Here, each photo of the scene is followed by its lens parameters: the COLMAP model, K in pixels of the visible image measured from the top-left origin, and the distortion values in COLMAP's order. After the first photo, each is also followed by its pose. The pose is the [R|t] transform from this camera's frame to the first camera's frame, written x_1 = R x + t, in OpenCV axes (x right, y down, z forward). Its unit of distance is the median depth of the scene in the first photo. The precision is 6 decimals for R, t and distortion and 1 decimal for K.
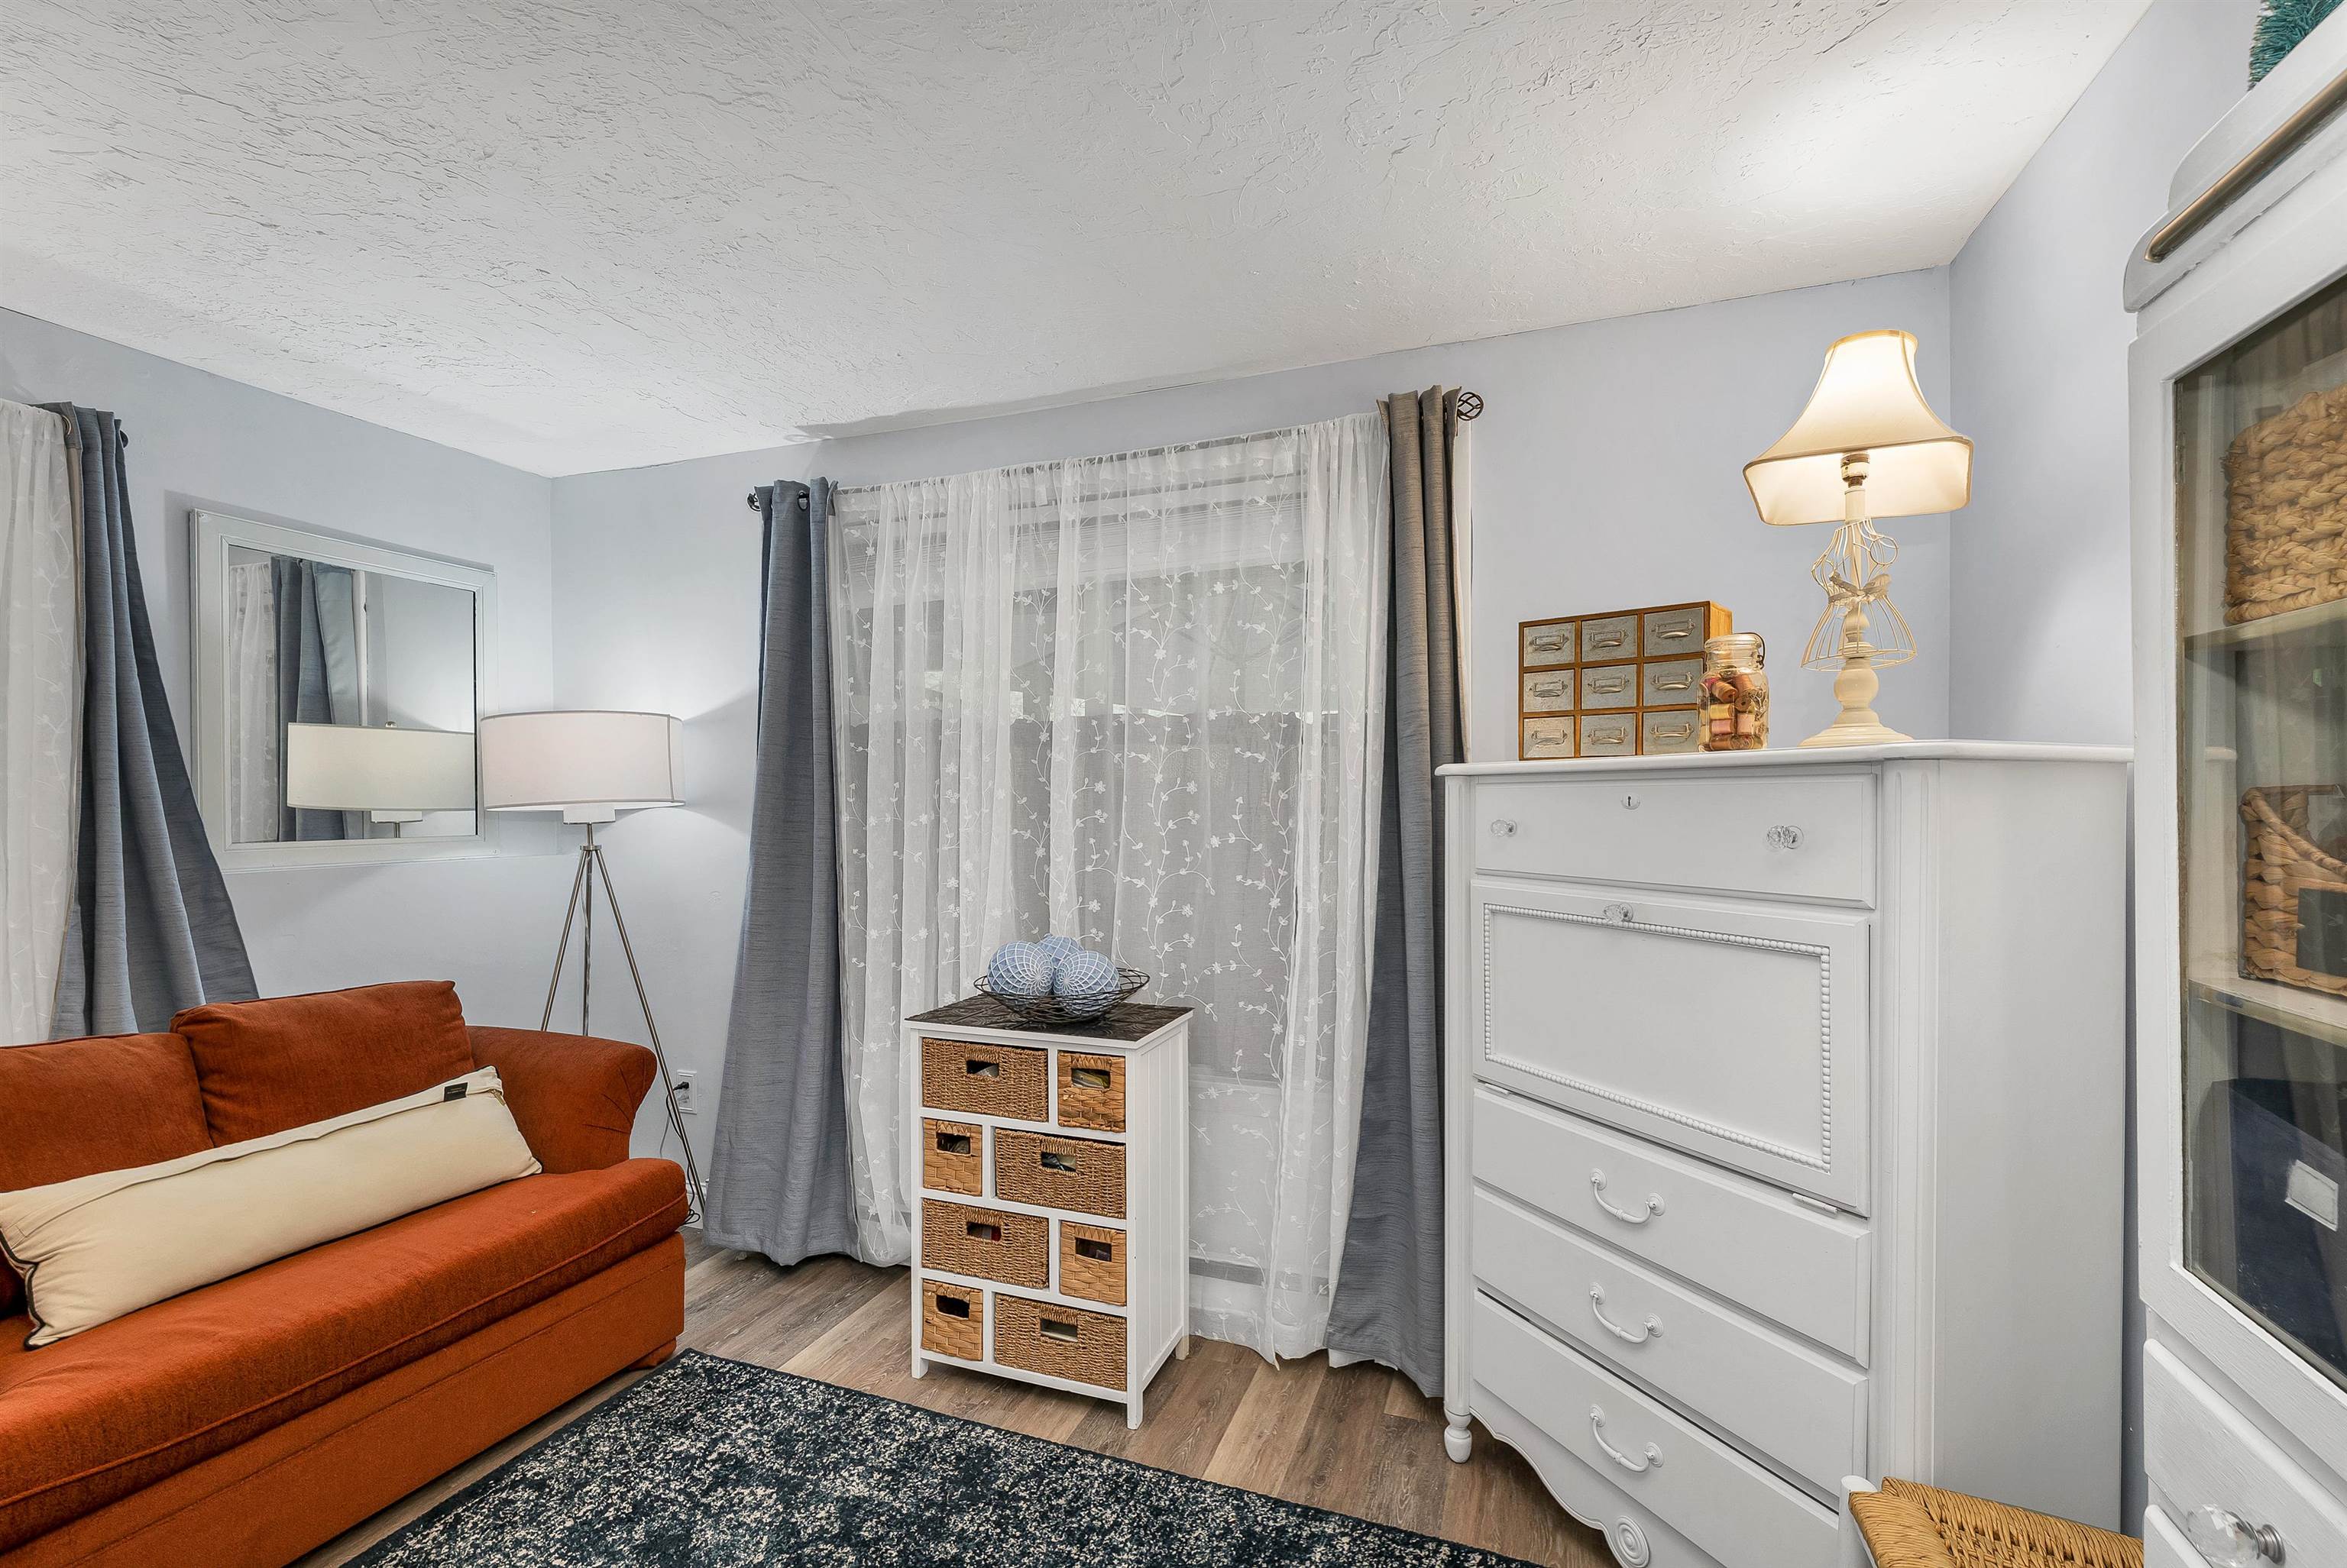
lens RADIAL K [[1042.6, 0, 1157.8], [0, 1042.6, 787.9], [0, 0, 1]] dist [0.001044, 0.000226]
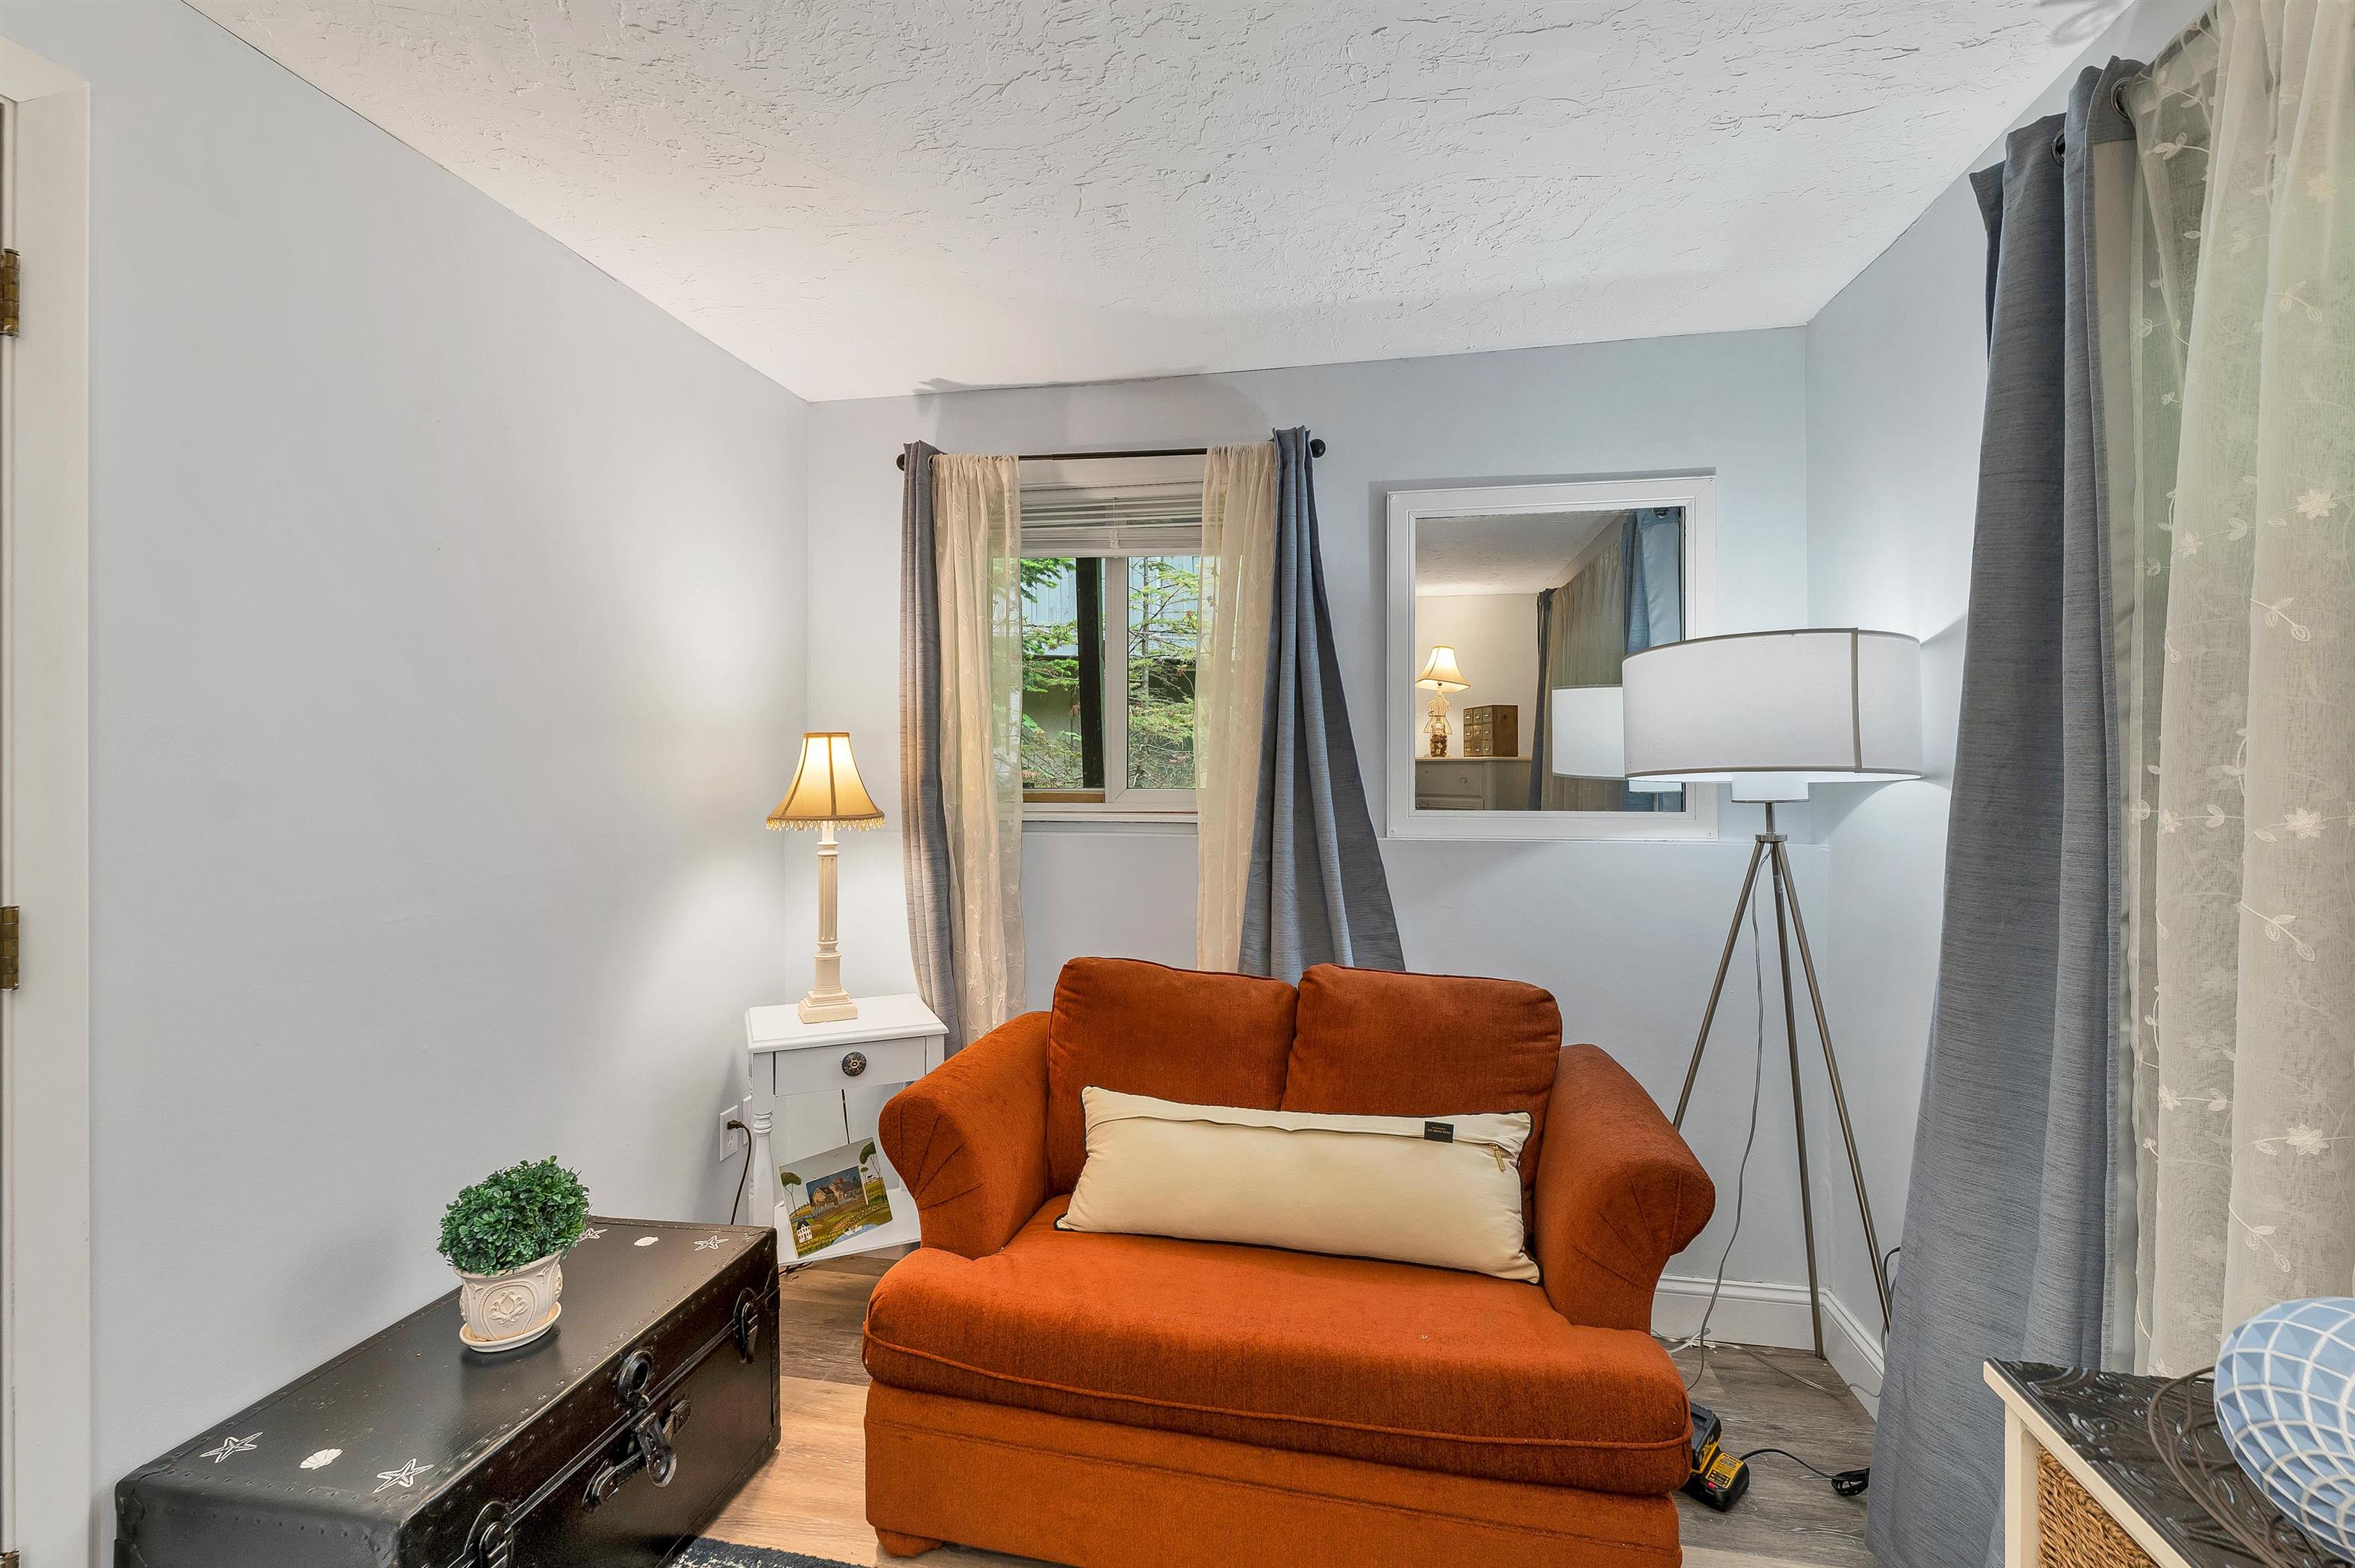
lens RADIAL K [[1017.7, 0, 1183.3], [0, 1017.7, 768.3], [0, 0, 1]] dist [0.000147, -0.000360]
pose [[0.176257, 0.001536, -0.984343, 0.057428], [0.010643, 0.999937, 0.003466, 0.006006], [0.984287, -0.011087, 0.176230, 0.611823]]
